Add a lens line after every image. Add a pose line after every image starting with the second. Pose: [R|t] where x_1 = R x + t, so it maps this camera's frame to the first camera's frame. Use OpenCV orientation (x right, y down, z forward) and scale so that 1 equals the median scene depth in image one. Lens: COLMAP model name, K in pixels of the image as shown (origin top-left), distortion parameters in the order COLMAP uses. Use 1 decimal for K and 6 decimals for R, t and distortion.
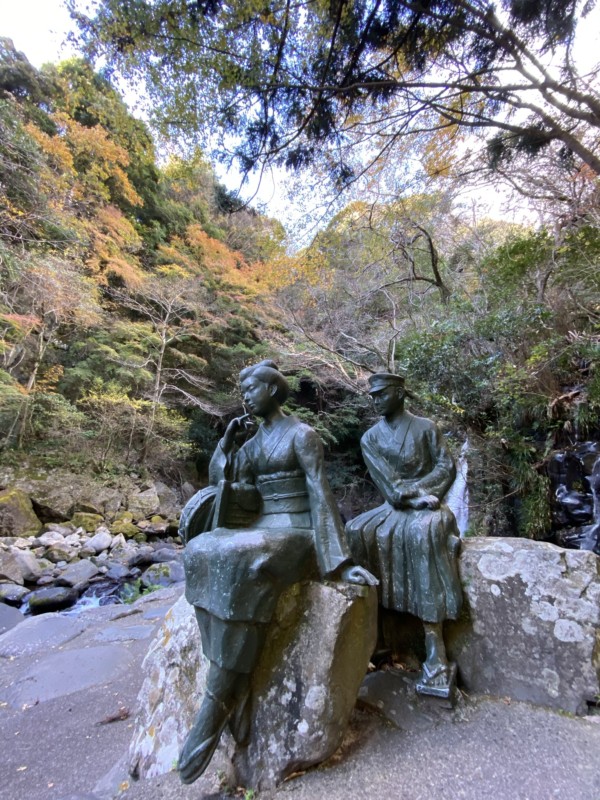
lens RADIAL K [[325.7, 0, 302.4], [0, 325.7, 396.4], [0, 0, 1]] dist [0.003220, -0.003594]
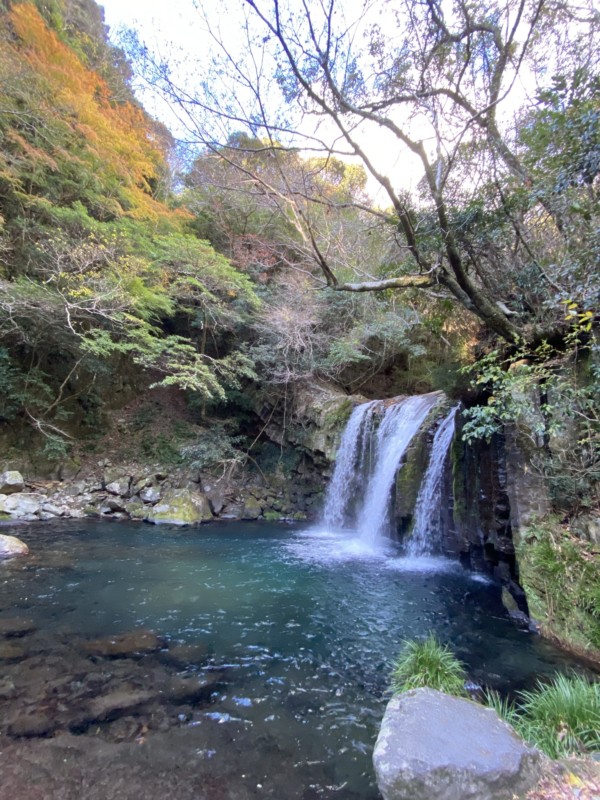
lens RADIAL K [[325.7, 0, 307.0], [0, 325.7, 396.2], [0, 0, 1]] dist [0.003220, -0.003594]
pose [[0.894234, 0.148659, 0.422193, -0.499743], [-0.167267, 0.985886, 0.007141, 1.825052], [-0.415172, -0.077004, 0.906478, 5.431767]]
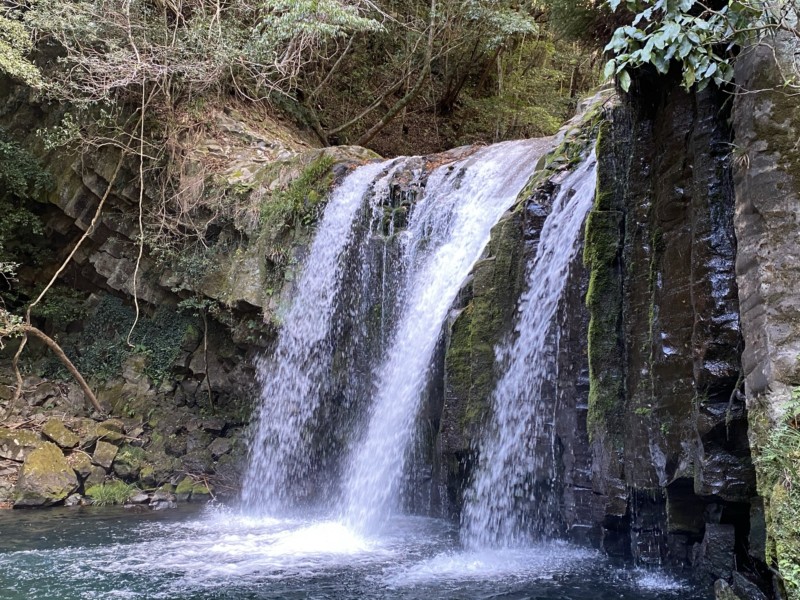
lens RADIAL K [[848.5, 0, 419.0], [0, 848.5, 277.9], [0, 0, 1]] dist [0.003466, 0.000000]
pose [[0.793508, 0.090739, 0.601757, 0.669138], [-0.162090, 0.984615, 0.065271, 2.560928], [-0.586576, -0.149332, 0.796008, 6.098163]]
